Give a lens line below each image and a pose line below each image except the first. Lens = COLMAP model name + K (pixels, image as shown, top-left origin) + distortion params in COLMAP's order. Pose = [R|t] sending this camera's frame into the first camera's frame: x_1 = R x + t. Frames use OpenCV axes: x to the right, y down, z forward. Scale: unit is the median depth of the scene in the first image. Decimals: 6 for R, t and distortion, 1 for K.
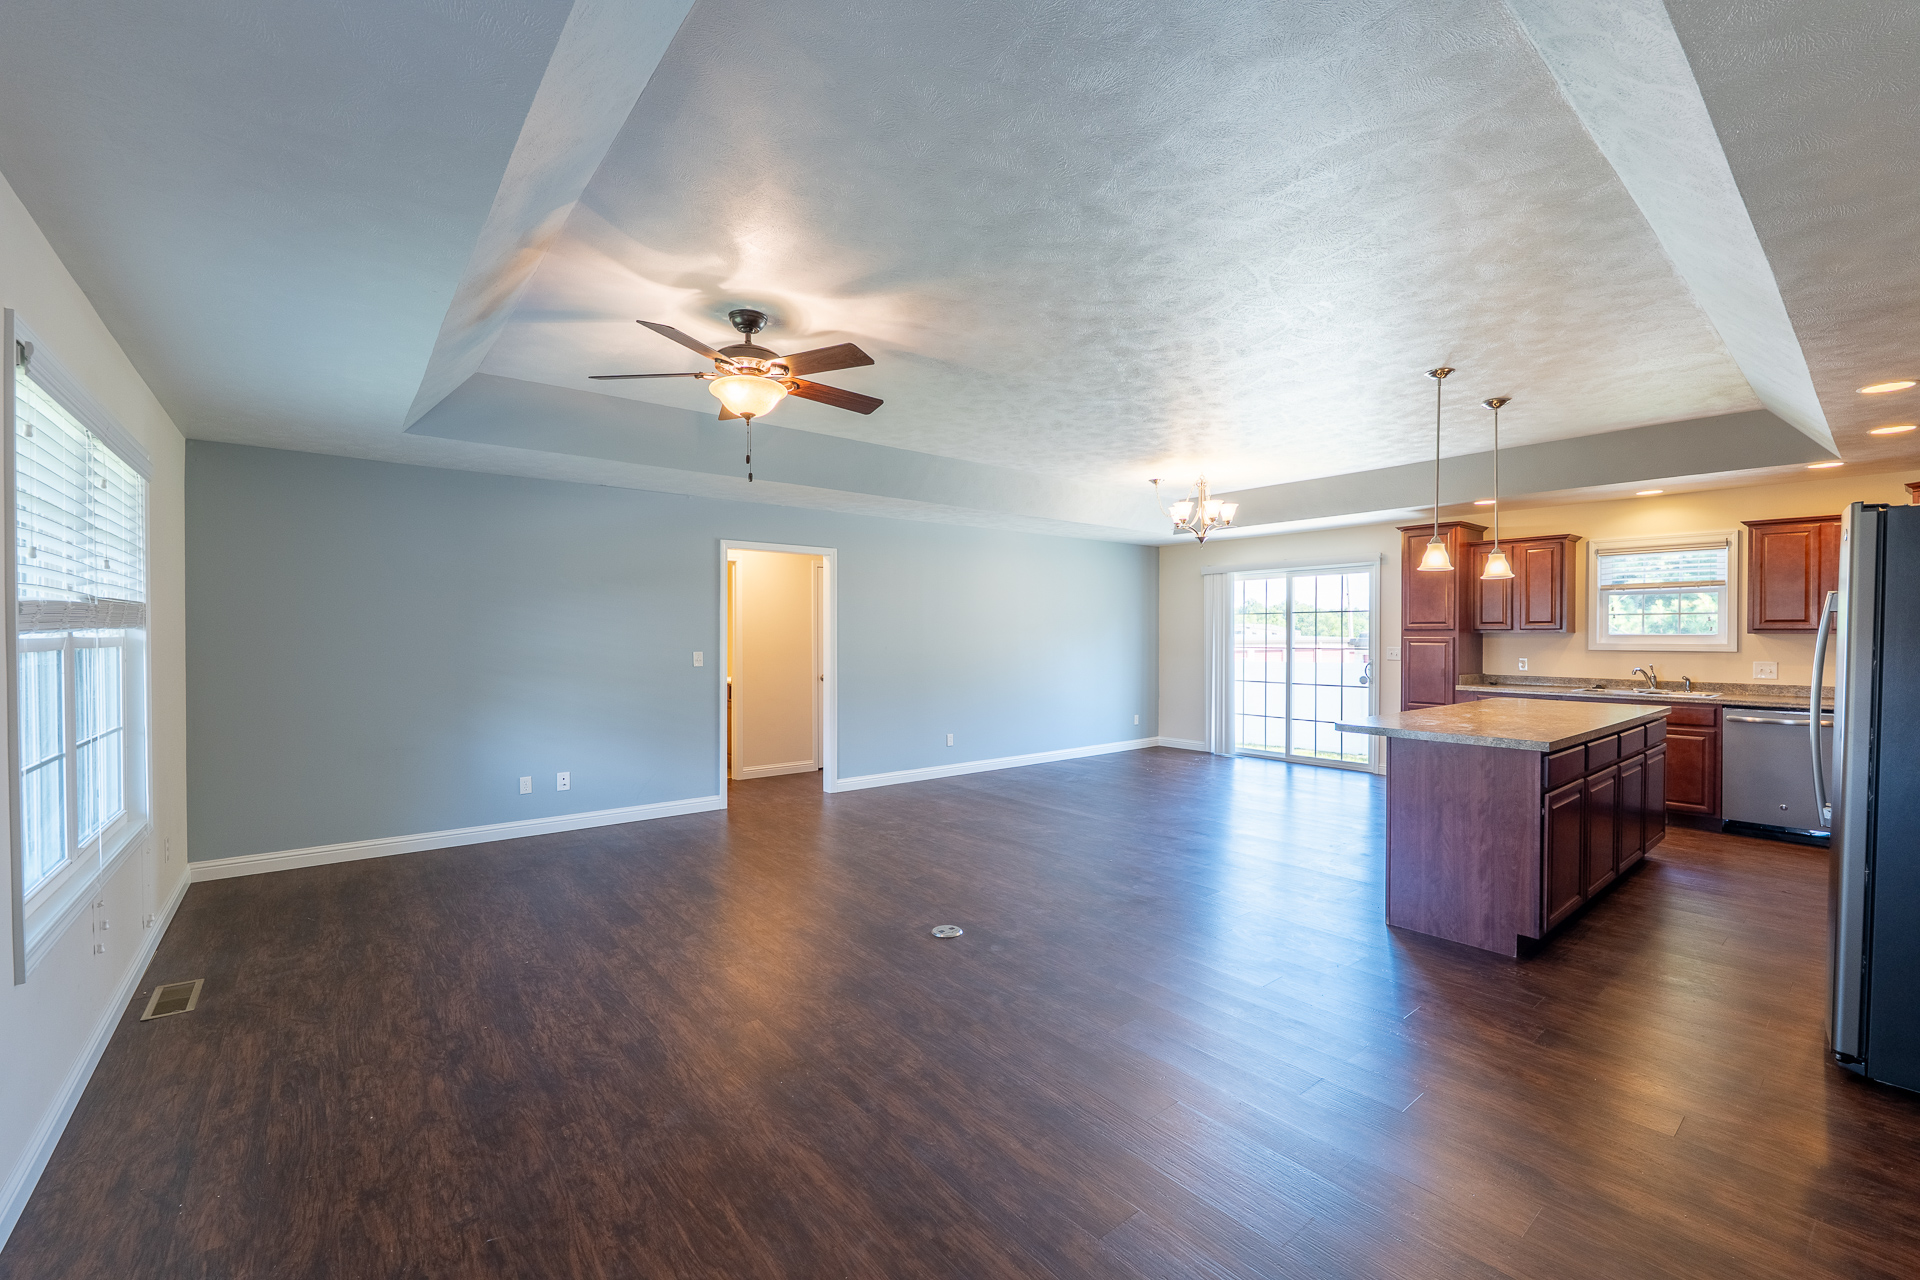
lens RADIAL K [[793.0, 0, 967.1], [0, 793.0, 641.2], [0, 0, 1]] dist [-0.011504, 0.000539]
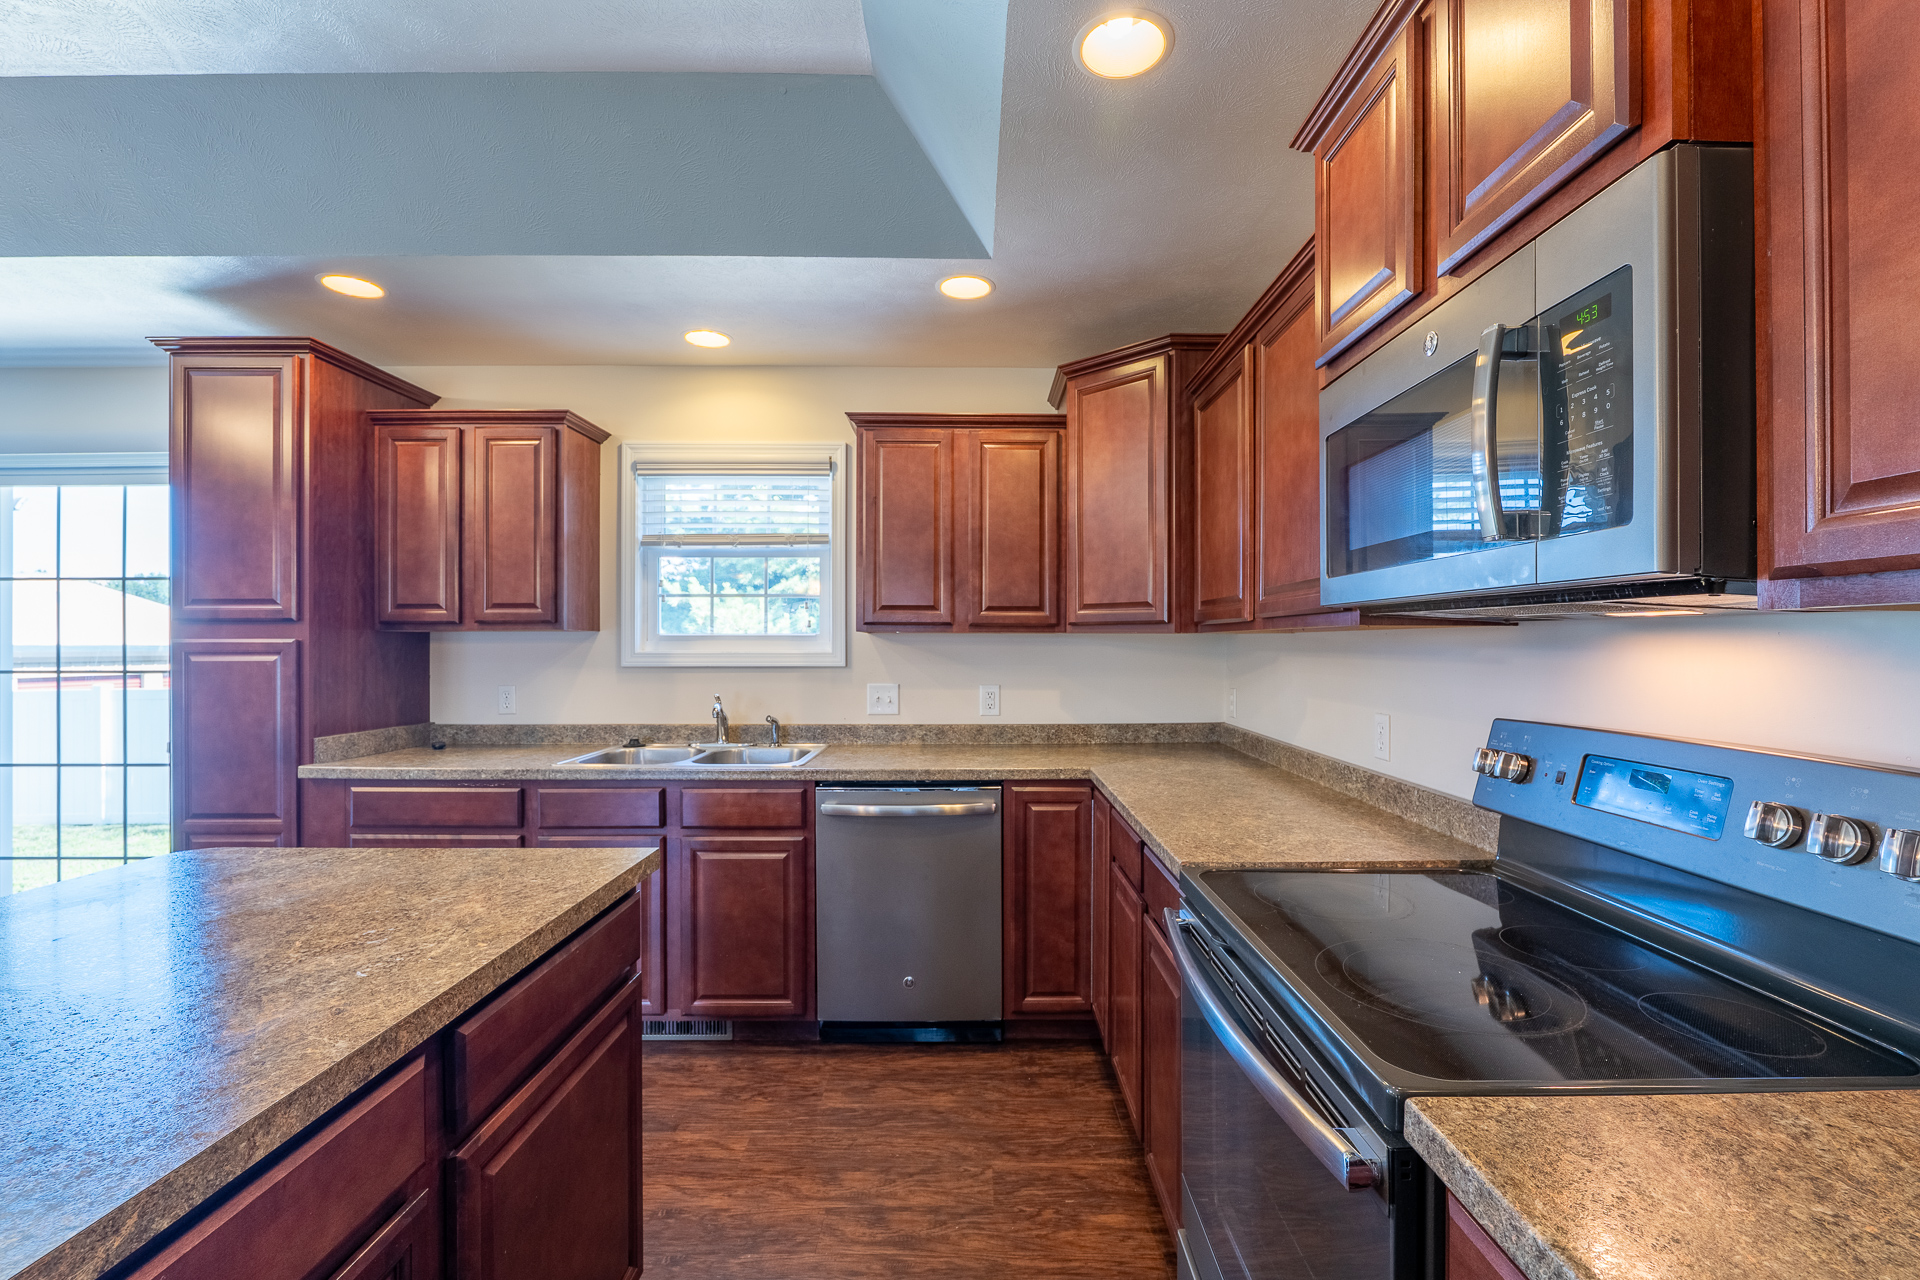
lens RADIAL K [[806.2, 0, 983.4], [0, 806.2, 647.2], [0, 0, 1]] dist [-0.012914, 0.000105]
pose [[0.620490, -0.001628, 0.784212, 0.616799], [0.007481, 0.999965, -0.003844, 0.002945], [-0.784178, 0.008252, 0.620481, 0.591901]]
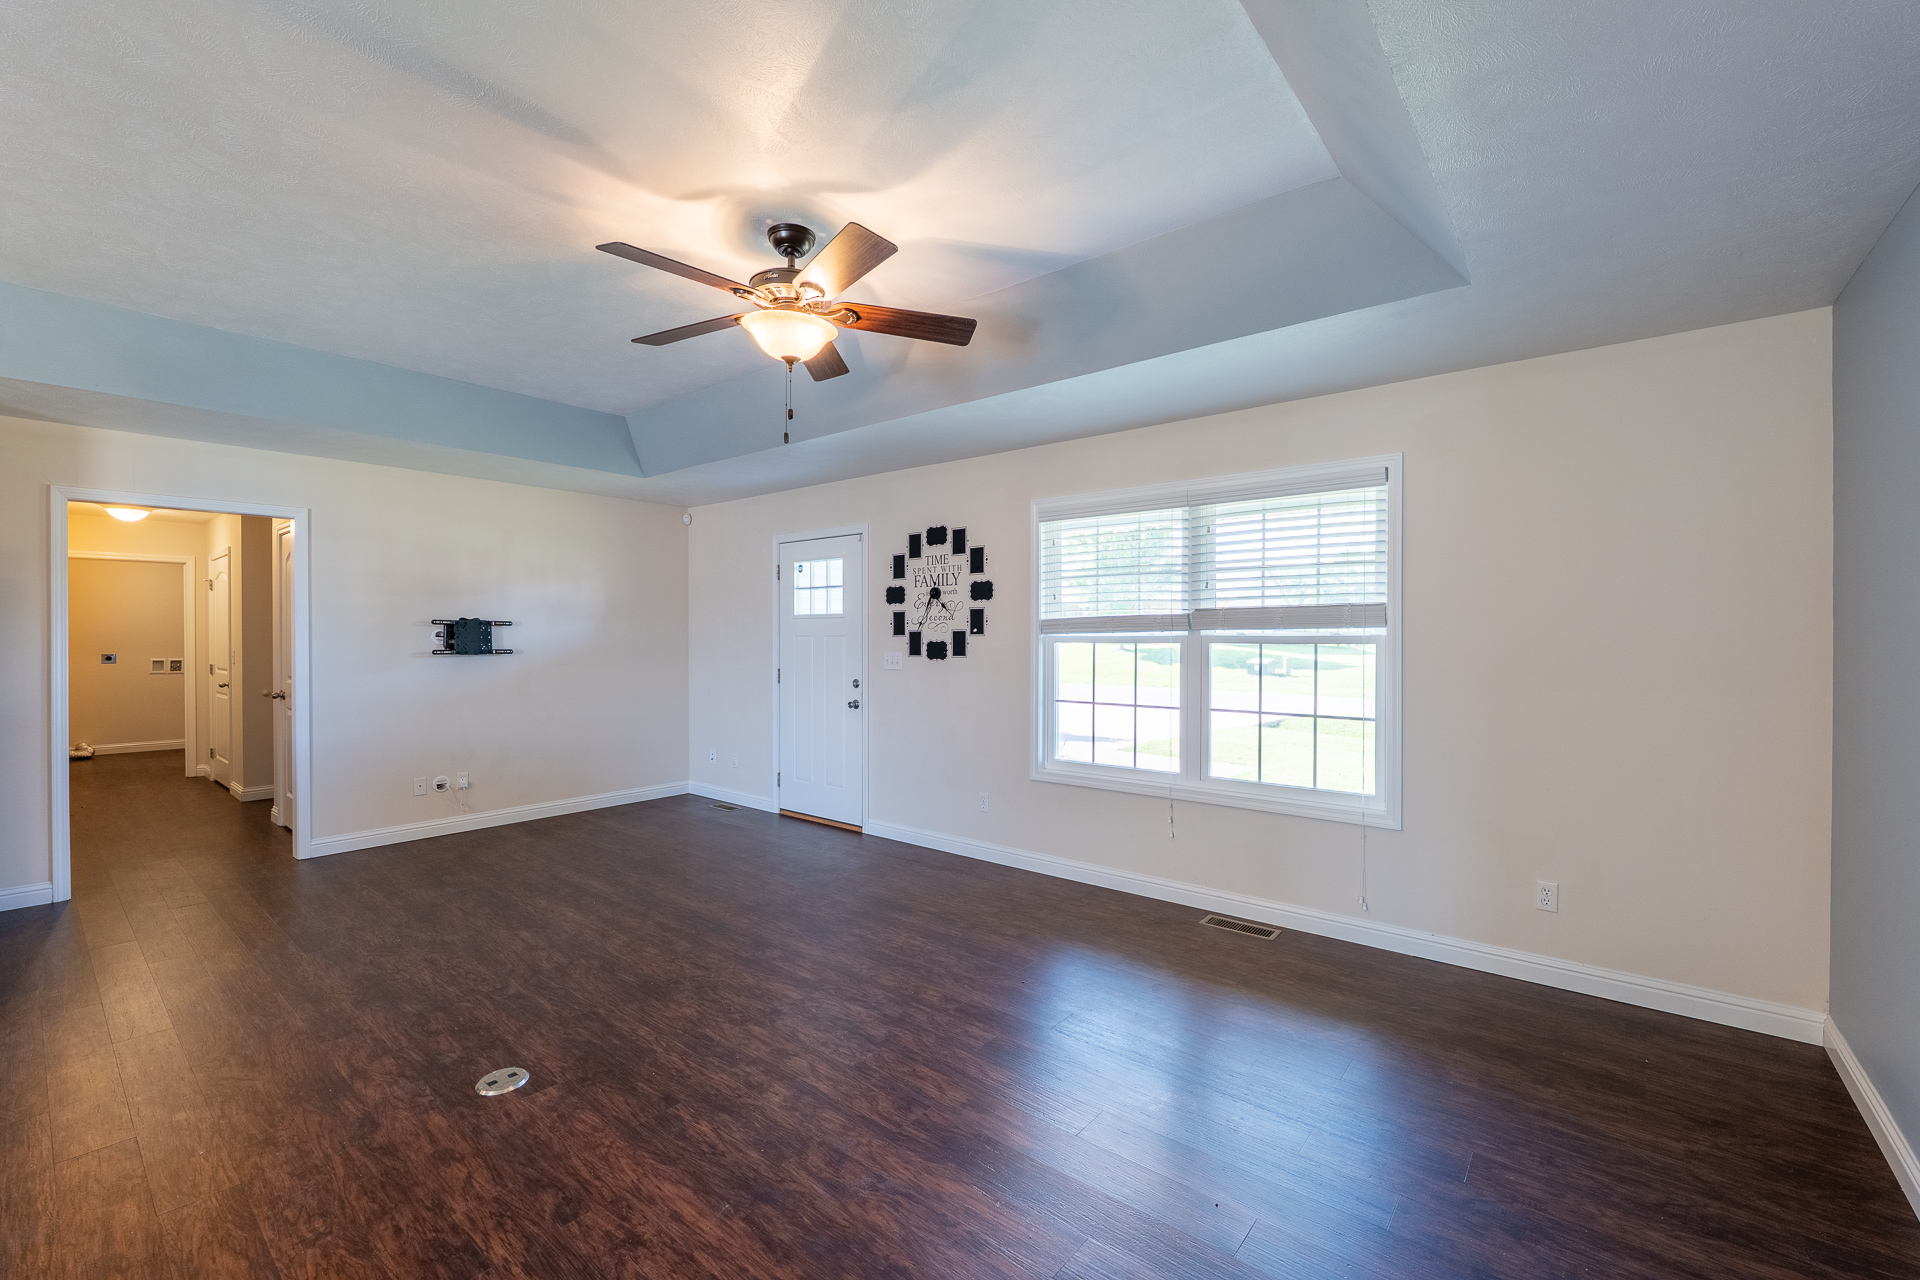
lens RADIAL K [[793.0, 0, 967.1], [0, 793.0, 641.2], [0, 0, 1]] dist [-0.011504, 0.000539]
pose [[-0.979634, -0.000173, -0.200791, -0.176575], [-0.003039, 0.999898, 0.013964, -0.006579], [0.200768, 0.014290, -0.979535, 1.110848]]
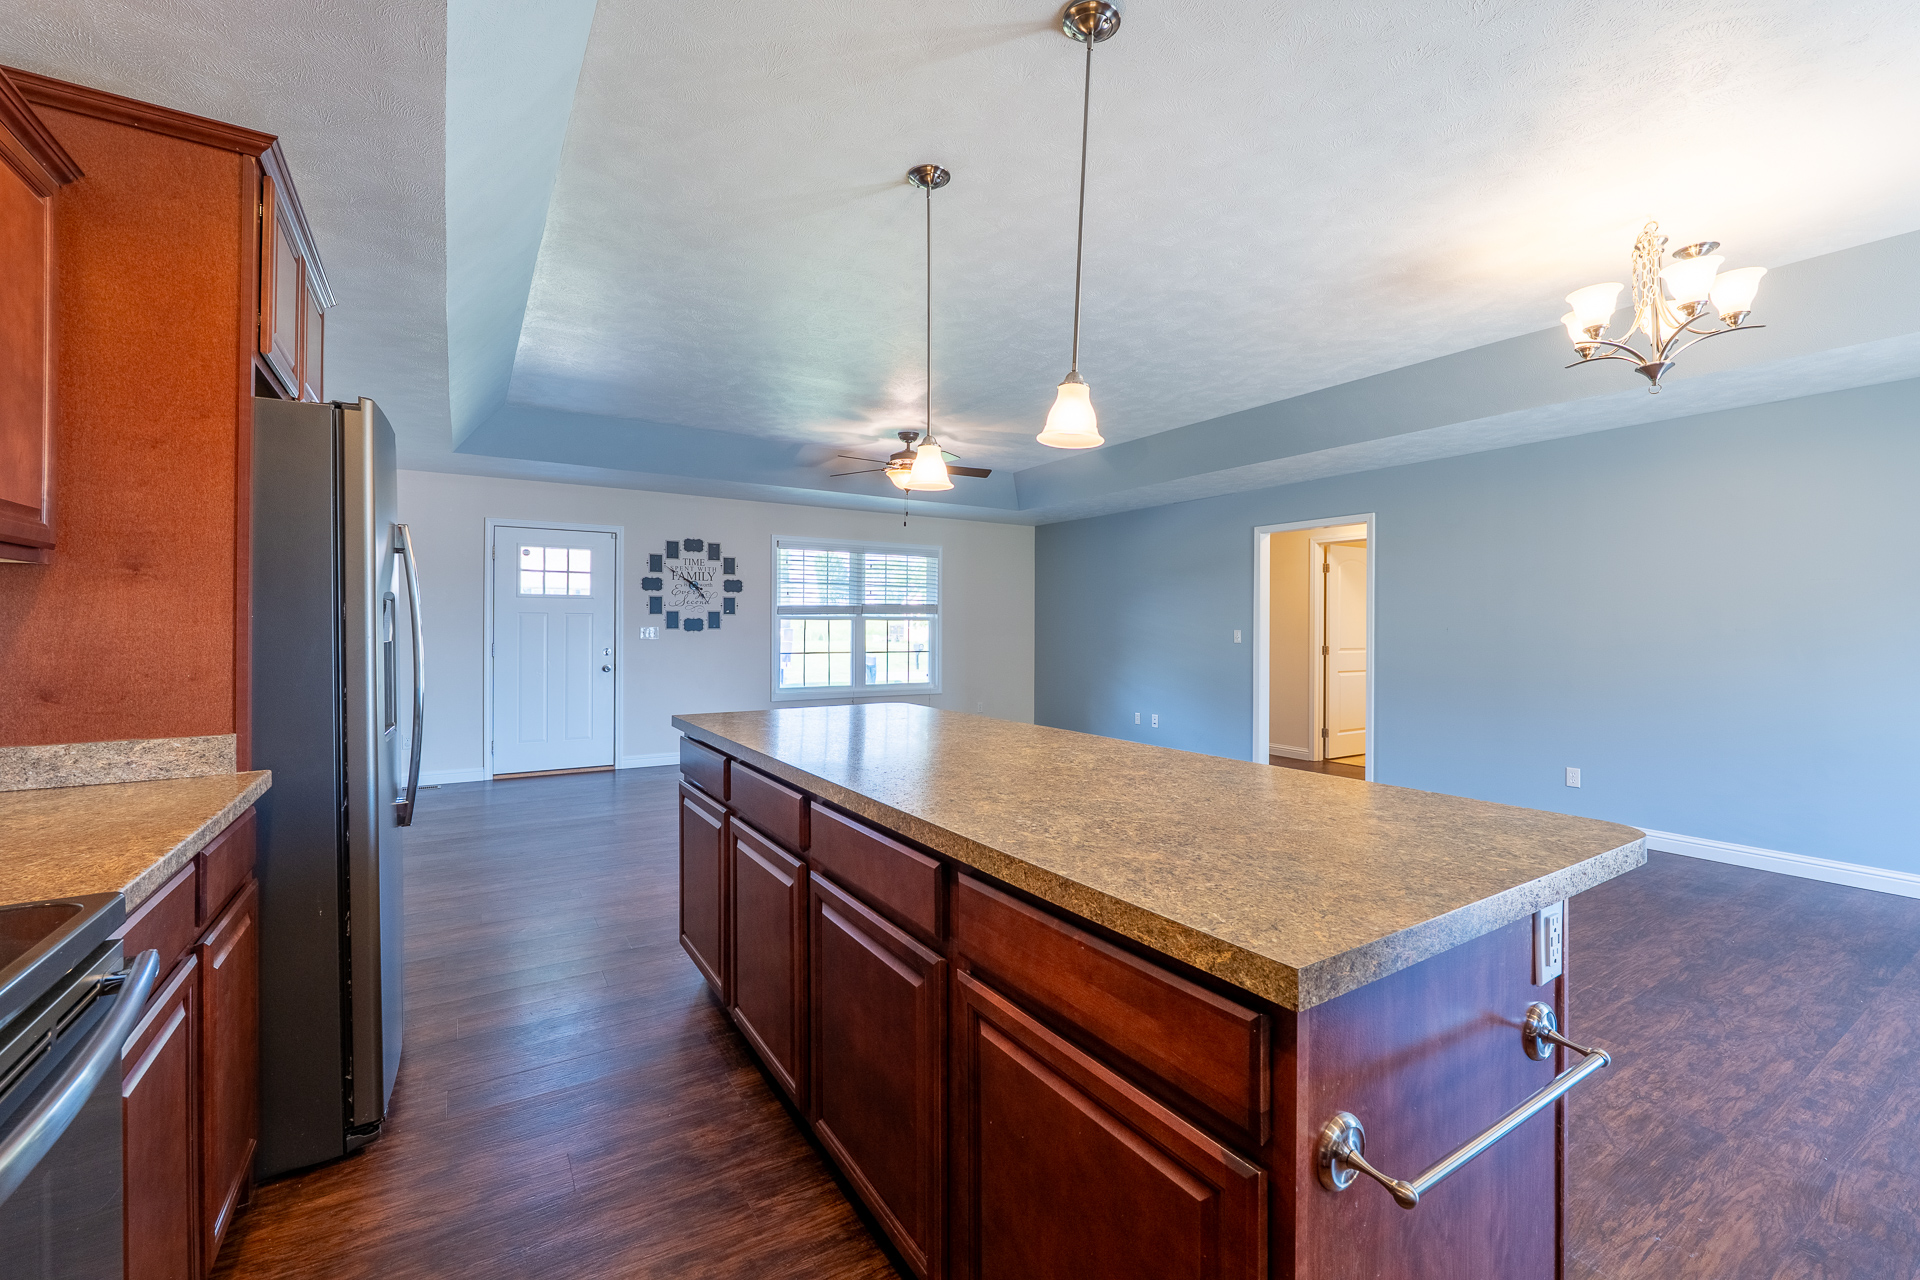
lens RADIAL K [[793.8, 0, 964.6], [0, 793.8, 622.1], [0, 0, 1]] dist [-0.007269, -0.000074]
pose [[-0.117675, -0.008353, -0.993017, 0.901986], [-0.011220, 0.999912, -0.007081, 0.015992], [0.992989, 0.010308, -0.117758, 0.816252]]
